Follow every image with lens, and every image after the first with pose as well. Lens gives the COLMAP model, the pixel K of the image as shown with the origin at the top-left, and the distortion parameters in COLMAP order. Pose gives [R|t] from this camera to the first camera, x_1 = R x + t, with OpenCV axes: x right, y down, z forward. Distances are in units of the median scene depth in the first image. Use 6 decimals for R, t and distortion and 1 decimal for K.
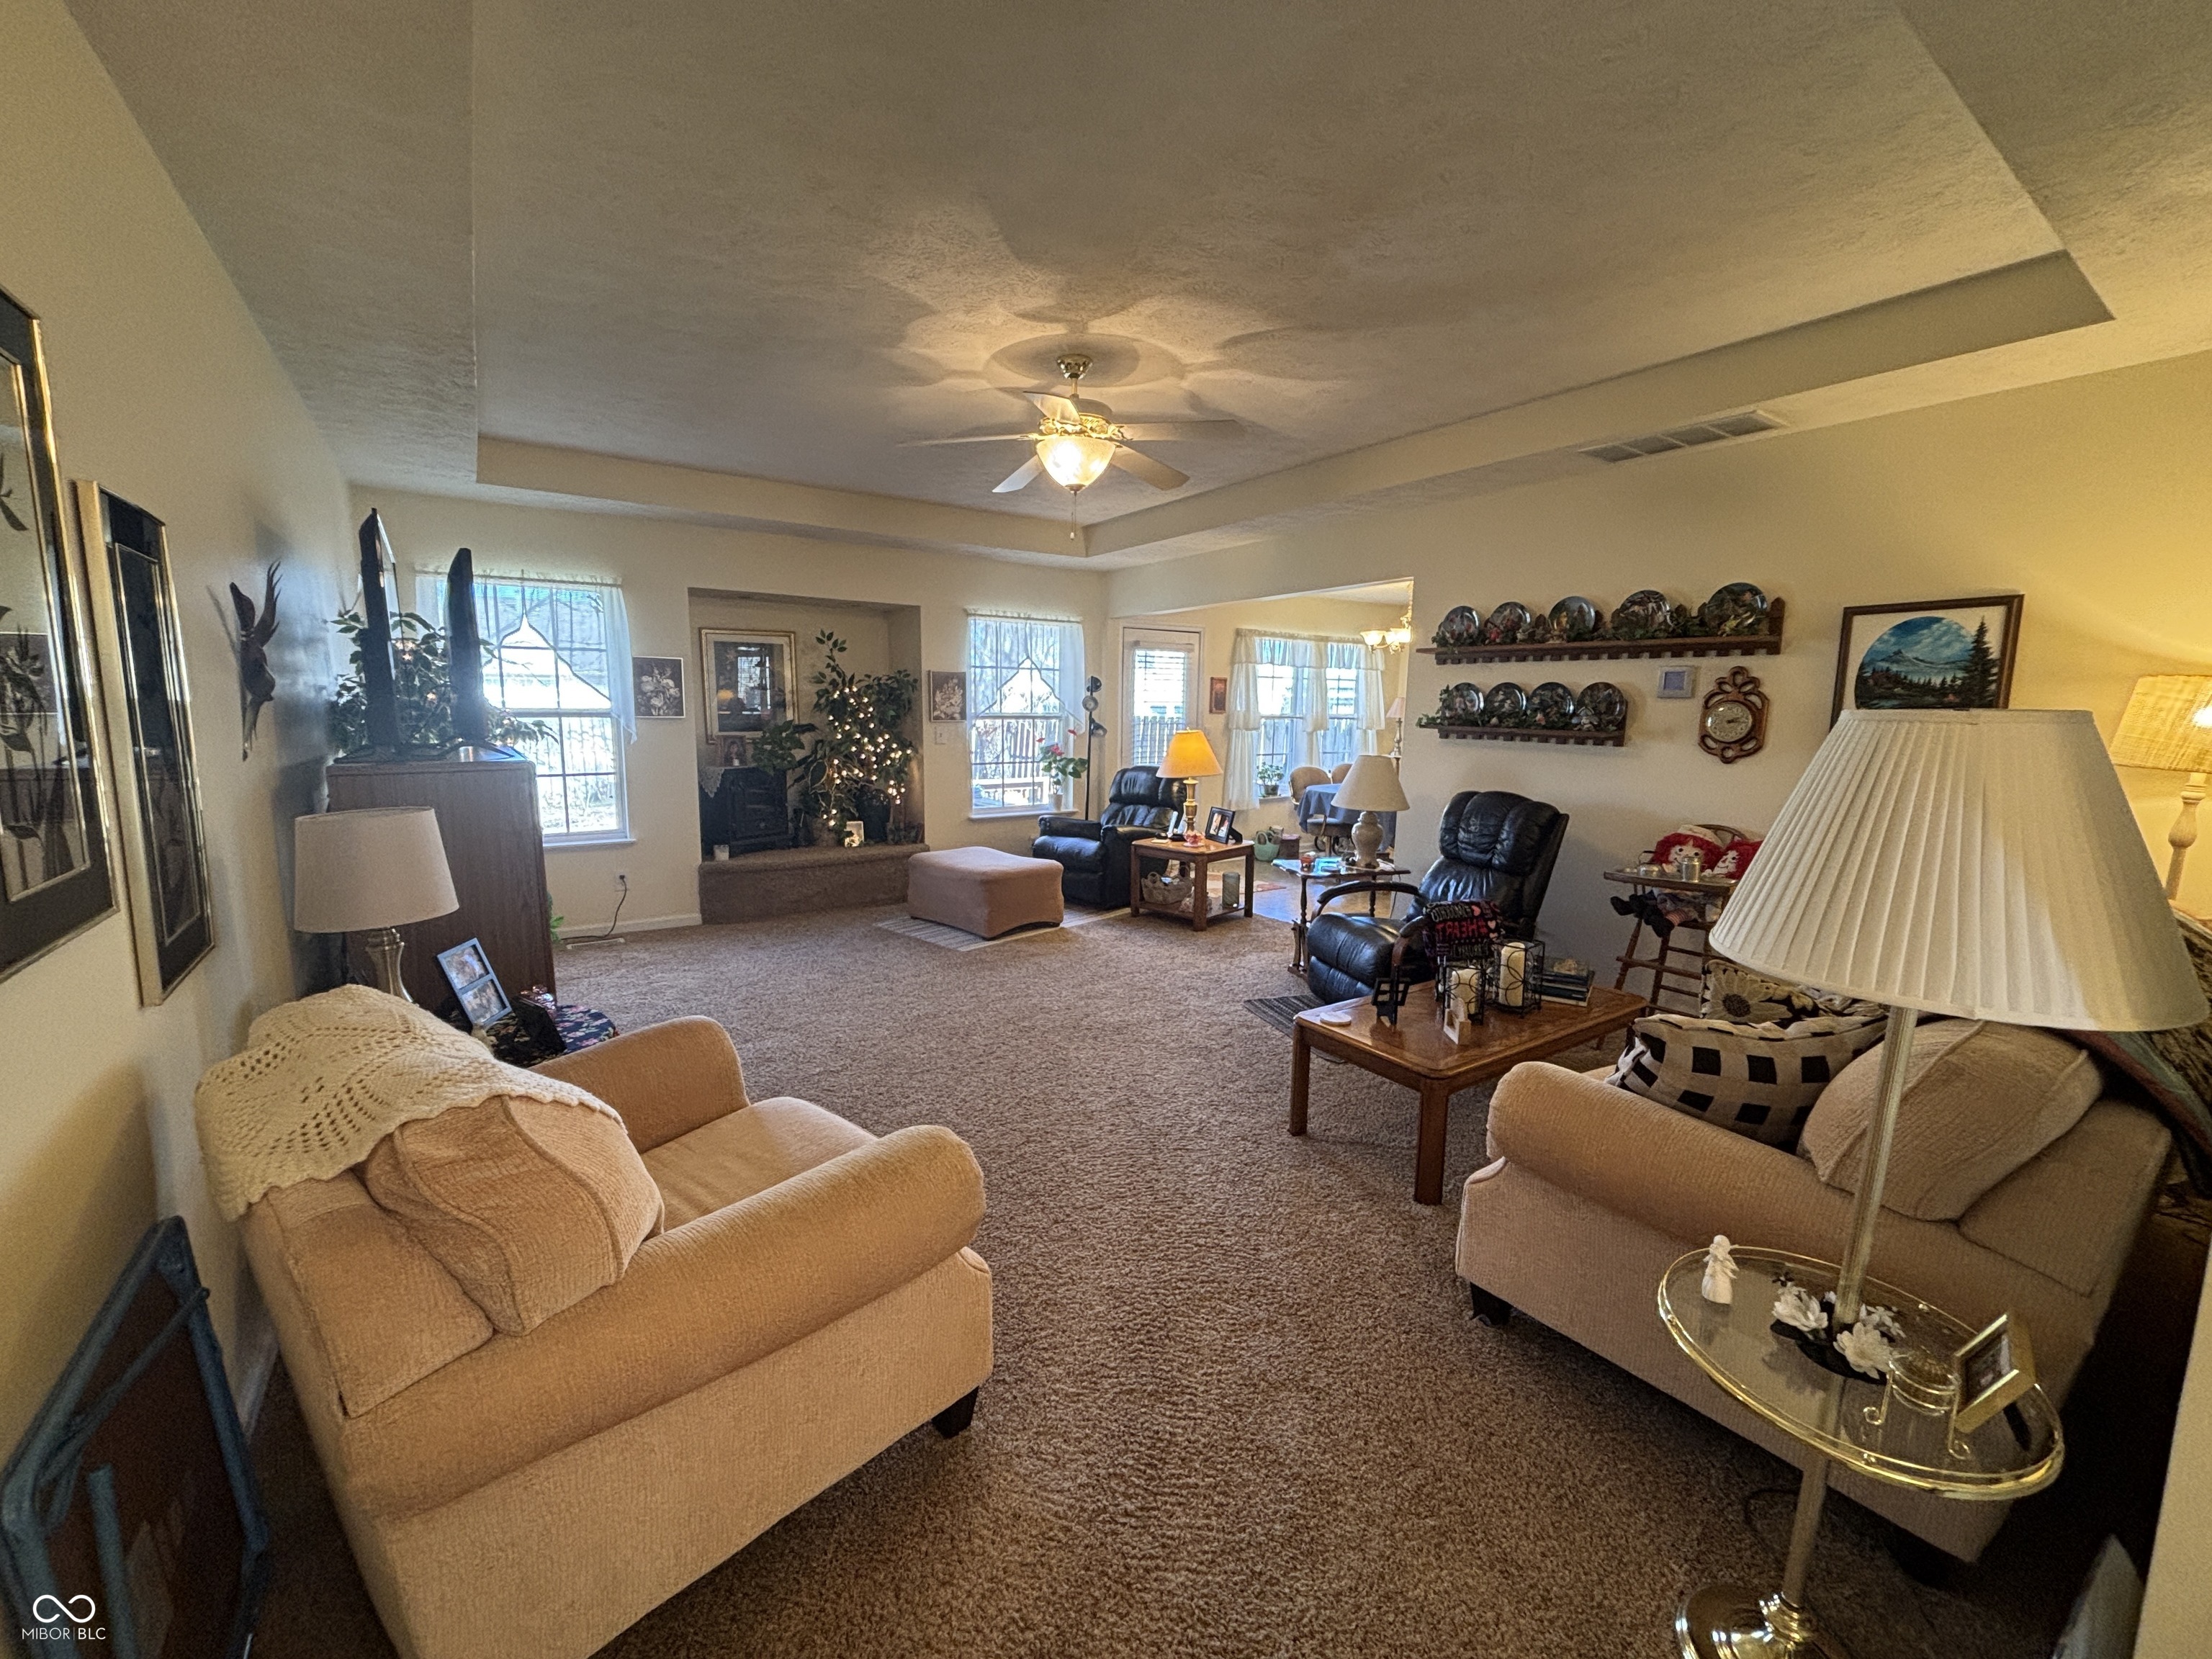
lens RADIAL K [[902.5, 0, 1106.0], [0, 902.5, 829.5], [0, 0, 1]] dist [0.000121, -0.000022]
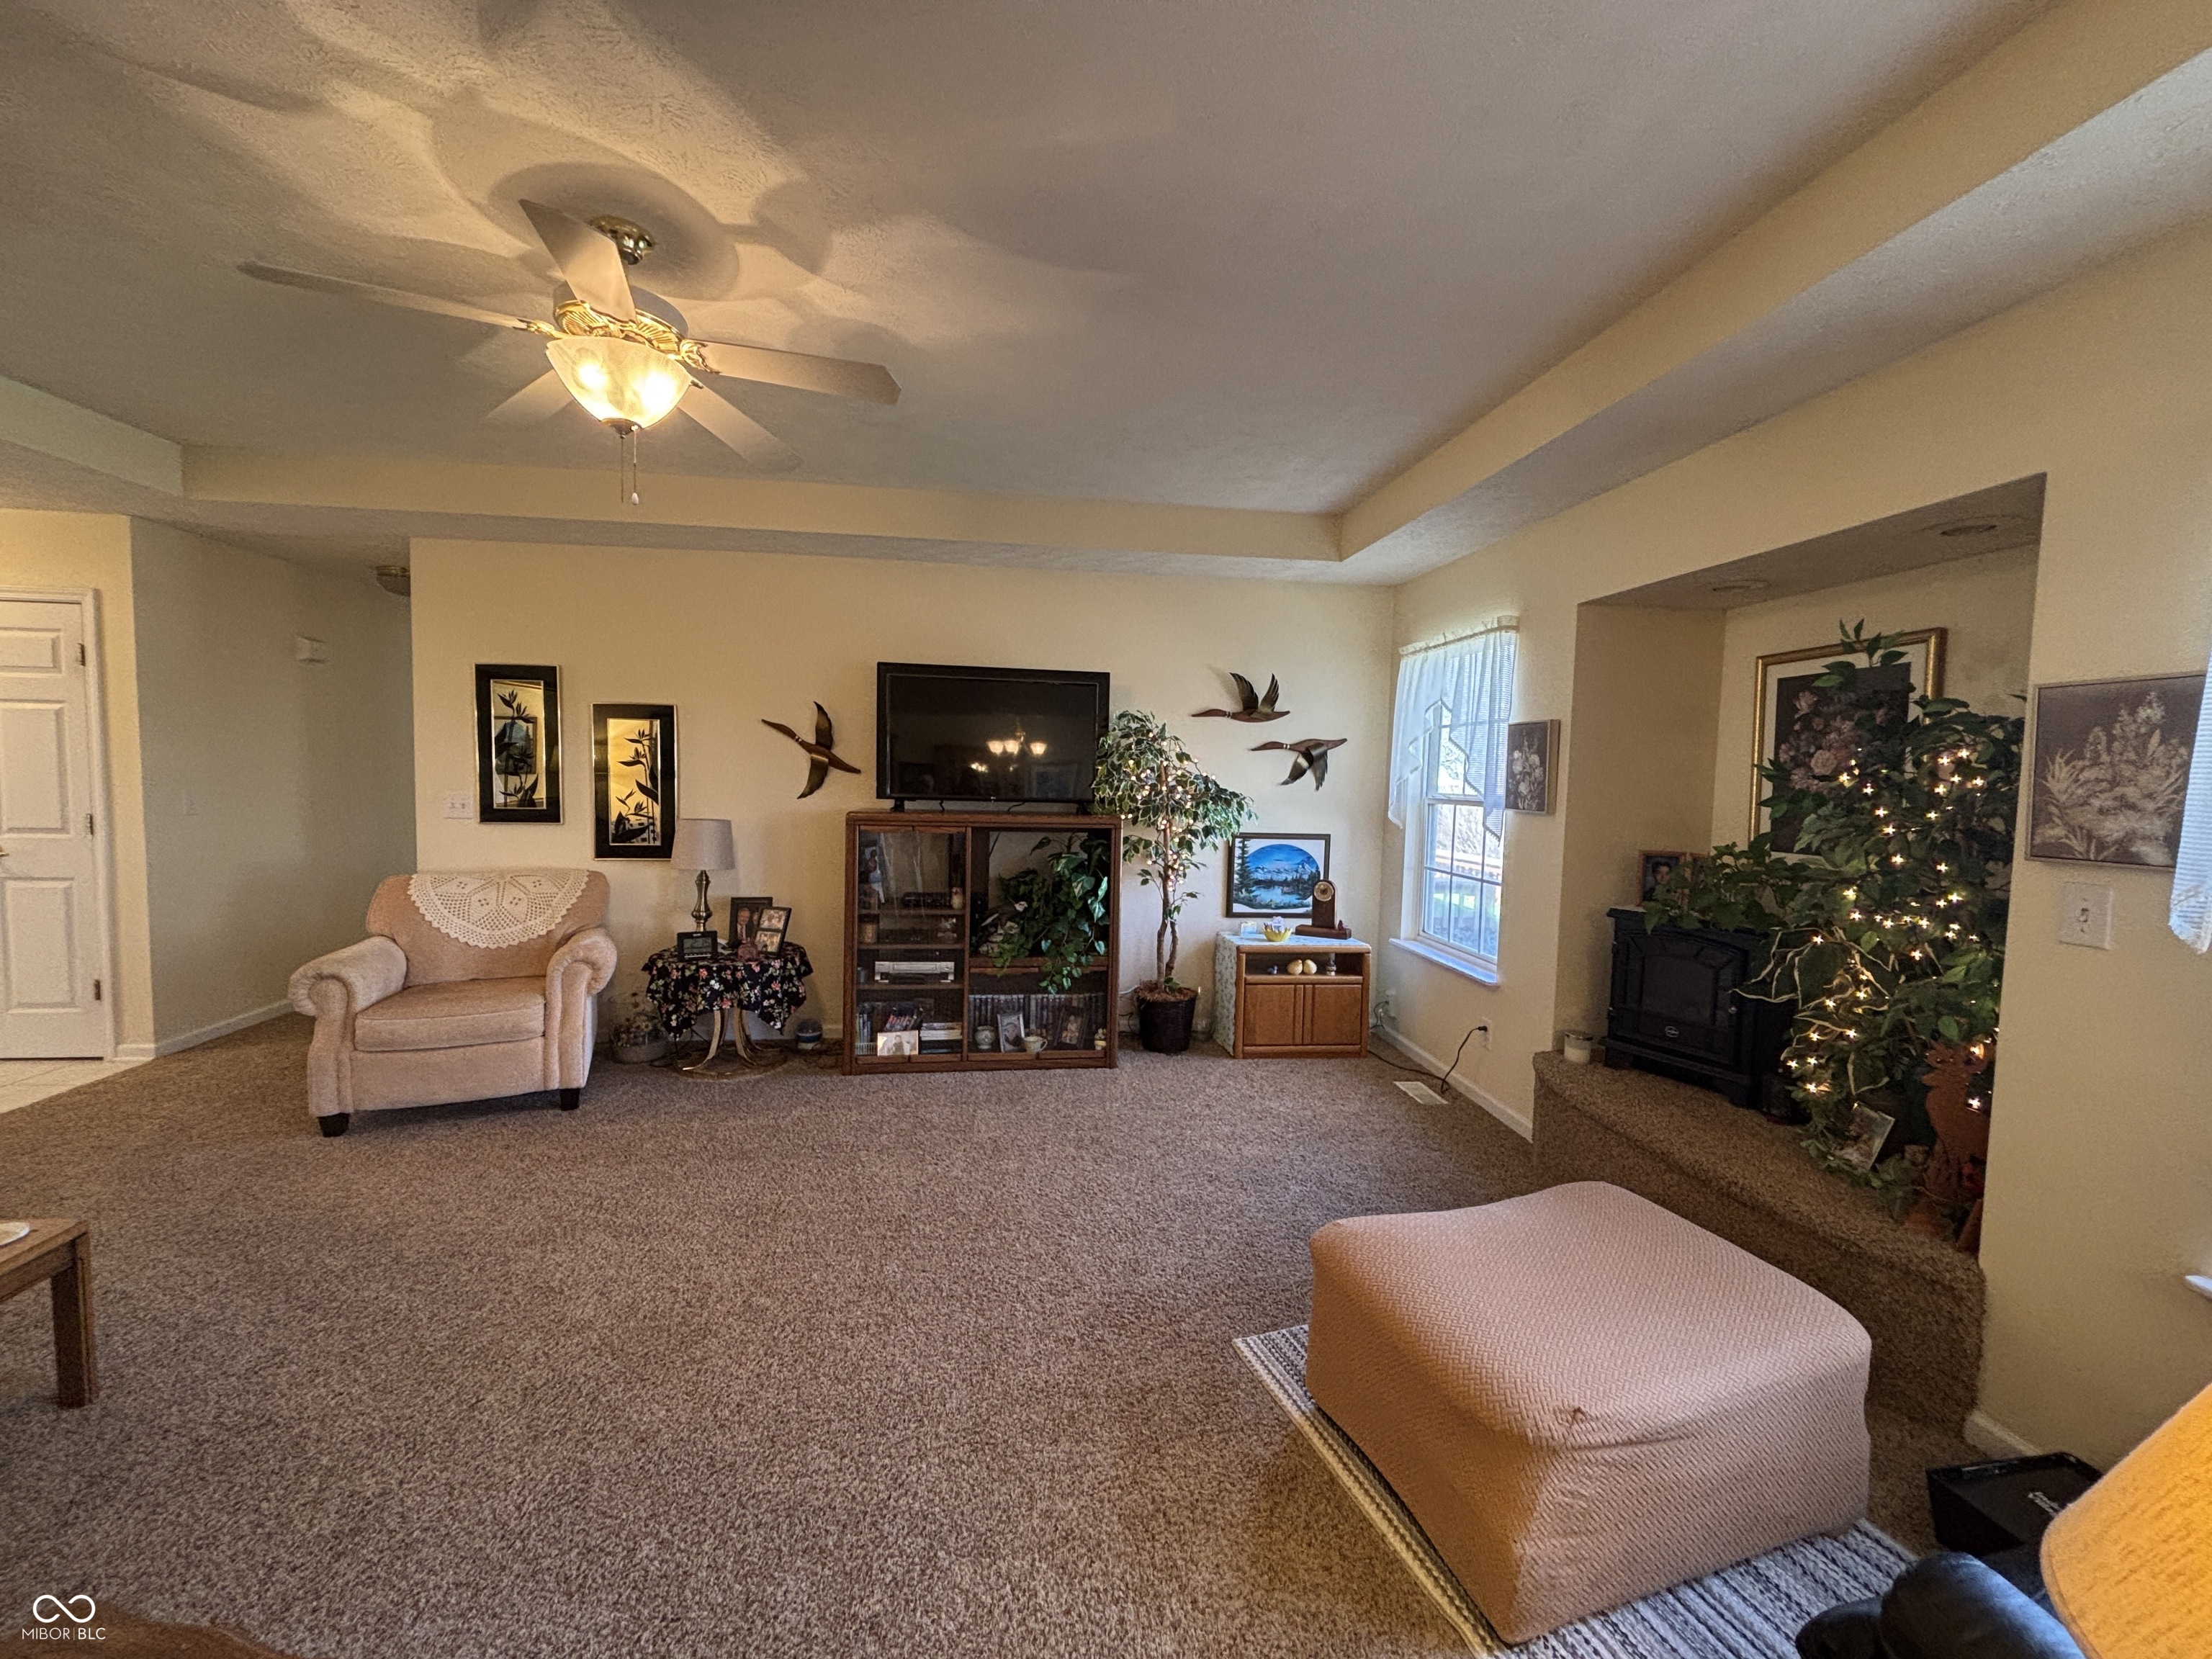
lens RADIAL K [[902.5, 0, 1106.0], [0, 902.5, 829.5], [0, 0, 1]] dist [0.000121, -0.000022]
pose [[-0.471547, 0.032584, -0.881239, 0.239489], [-0.145977, 0.982646, 0.114445, -0.144248], [0.869675, 0.182607, -0.458607, 1.053767]]
